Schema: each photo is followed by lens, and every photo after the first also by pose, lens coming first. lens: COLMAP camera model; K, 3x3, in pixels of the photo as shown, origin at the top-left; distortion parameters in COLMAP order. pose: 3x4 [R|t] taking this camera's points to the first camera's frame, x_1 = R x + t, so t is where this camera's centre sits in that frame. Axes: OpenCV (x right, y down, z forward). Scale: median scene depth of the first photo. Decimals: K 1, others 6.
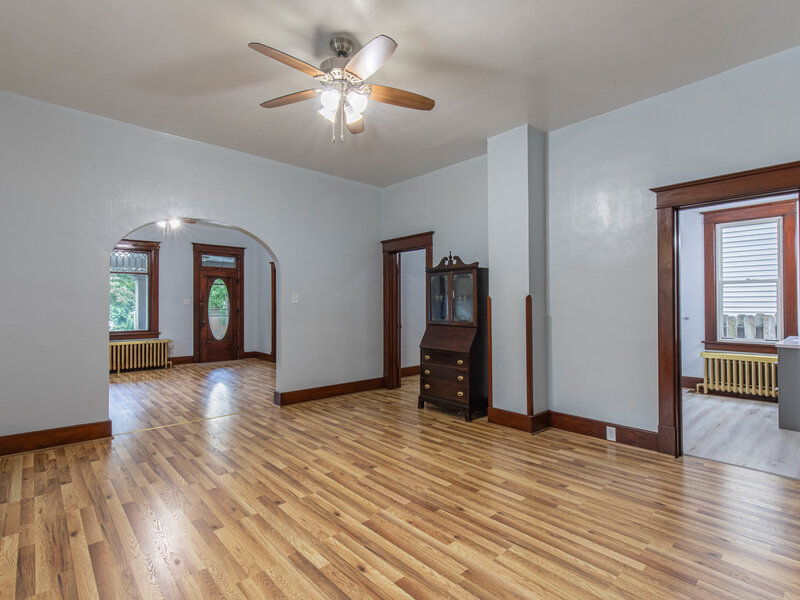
lens RADIAL K [[404.7, 0, 398.0], [0, 404.7, 302.6], [0, 0, 1]] dist [0.008729, 0.001073]
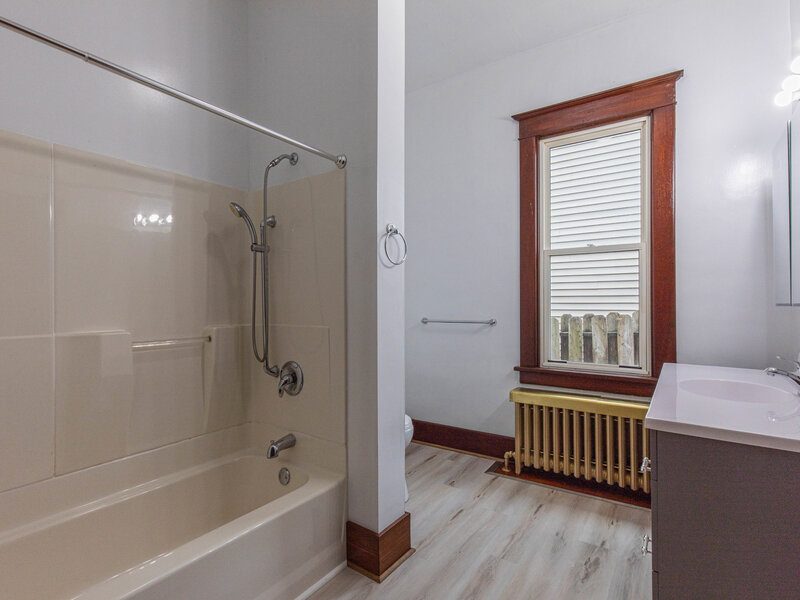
lens RADIAL K [[404.7, 0, 397.2], [0, 404.7, 300.1], [0, 0, 1]] dist [0.008729, 0.001073]
pose [[0.974356, 0.005710, 0.224940, 0.492622], [-0.005517, 0.999984, -0.001488, 0.011882], [-0.224945, 0.000209, 0.974371, 0.542718]]
